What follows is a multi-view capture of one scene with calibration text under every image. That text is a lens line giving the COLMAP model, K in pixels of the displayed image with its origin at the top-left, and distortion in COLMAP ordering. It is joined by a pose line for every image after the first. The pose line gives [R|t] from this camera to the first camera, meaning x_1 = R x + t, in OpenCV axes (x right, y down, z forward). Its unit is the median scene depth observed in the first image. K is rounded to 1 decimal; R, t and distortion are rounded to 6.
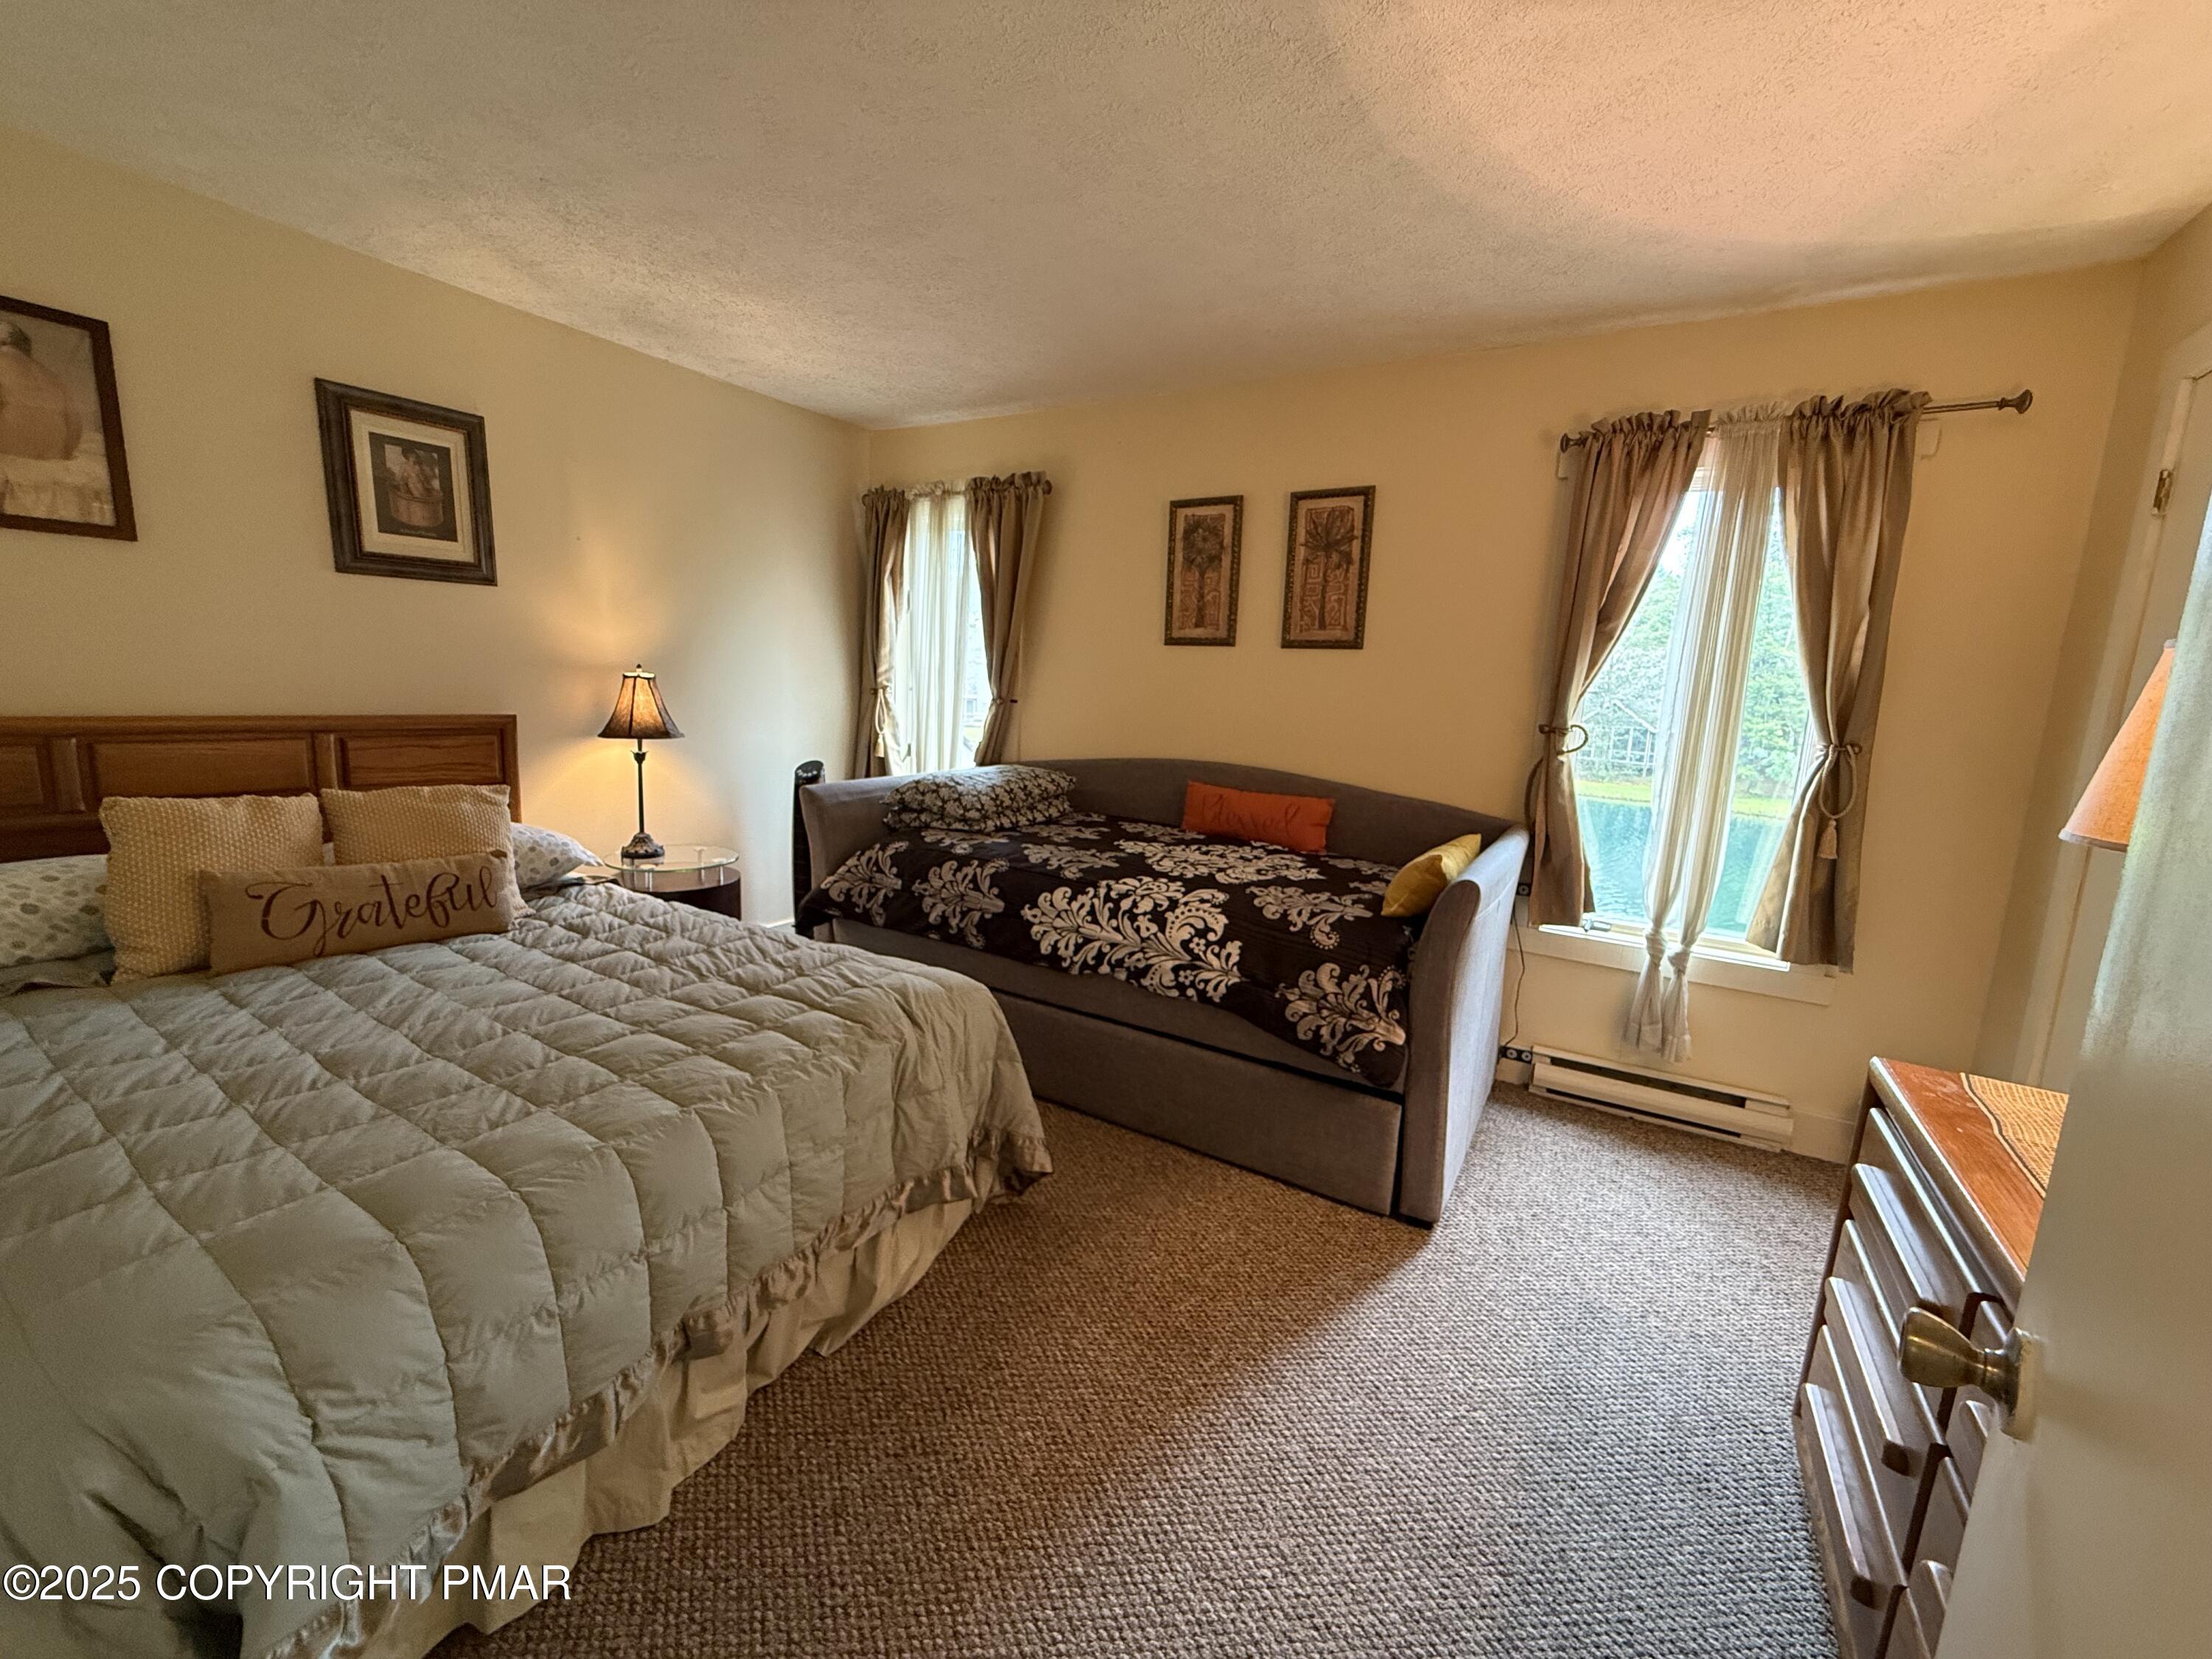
lens RADIAL K [[884.1, 0, 1096.4], [0, 884.1, 825.3], [0, 0, 1]] dist [-0.000675, 0.000022]
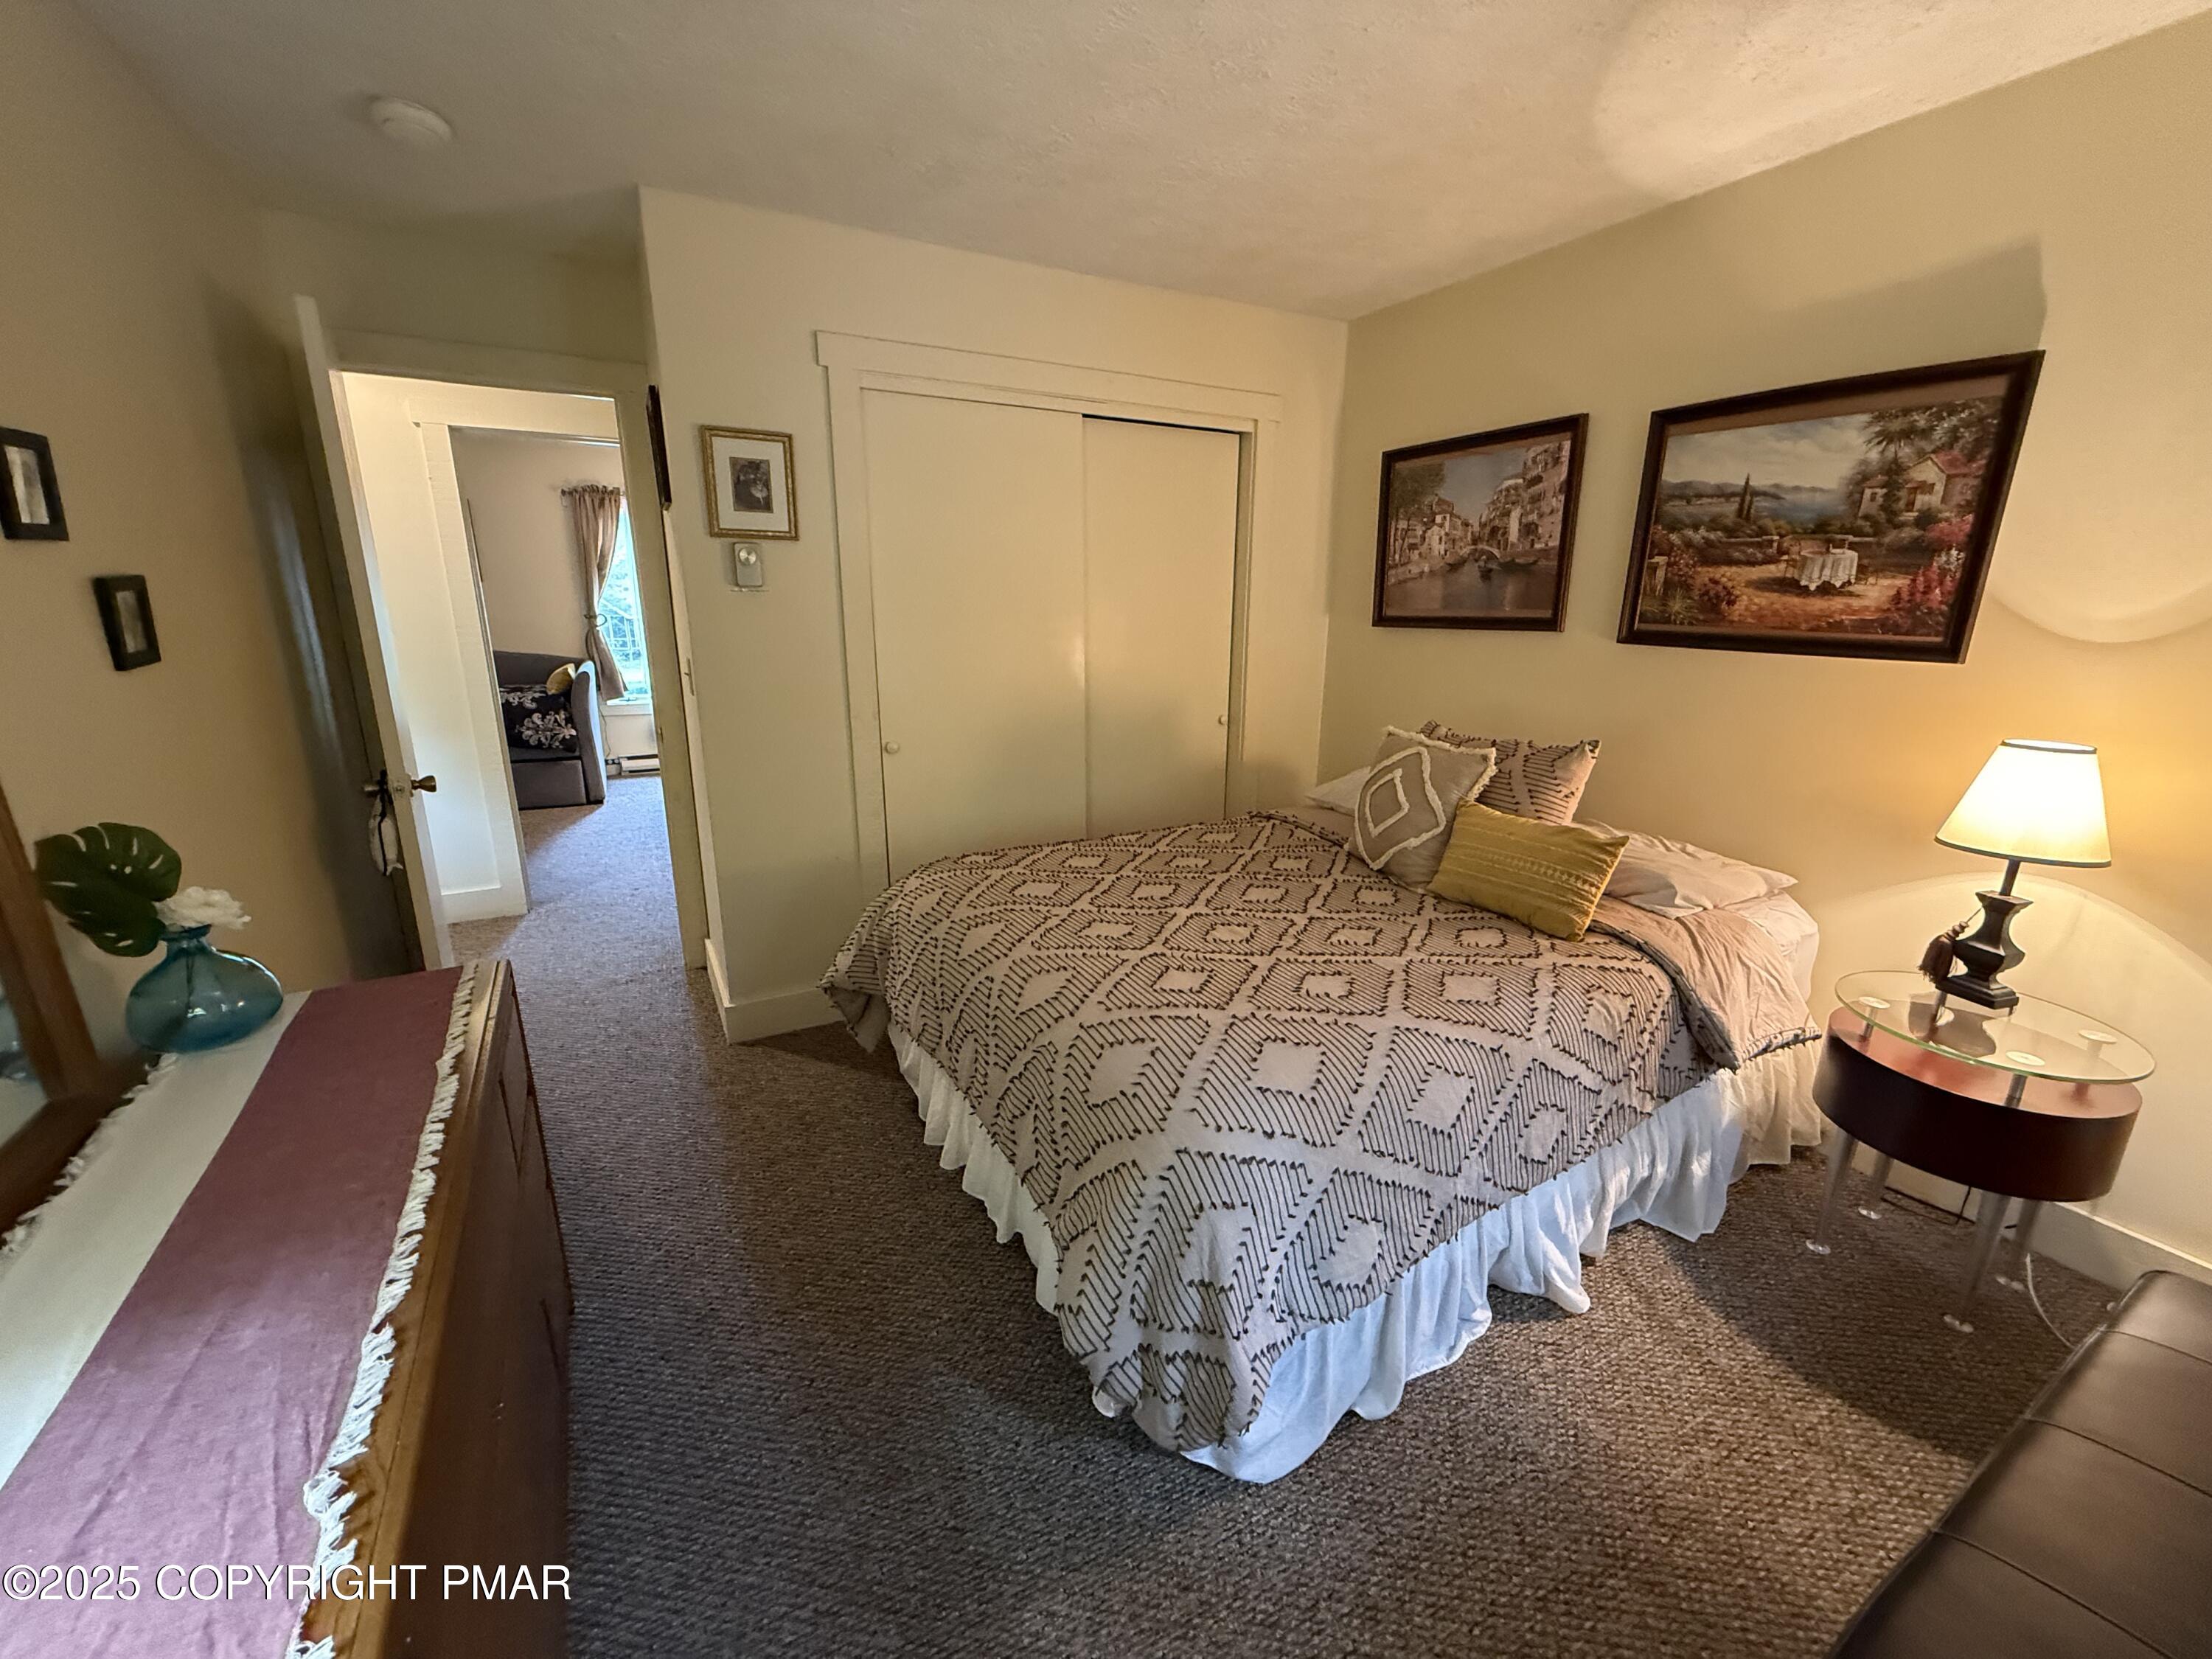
lens RADIAL K [[884.1, 0, 1098.9], [0, 884.1, 828.3], [0, 0, 1]] dist [-0.000675, 0.000022]
pose [[0.505125, -0.256700, 0.823986, -1.056674], [0.155567, 0.966185, 0.205634, 0.195516], [-0.848909, 0.024315, 0.527979, -1.646933]]
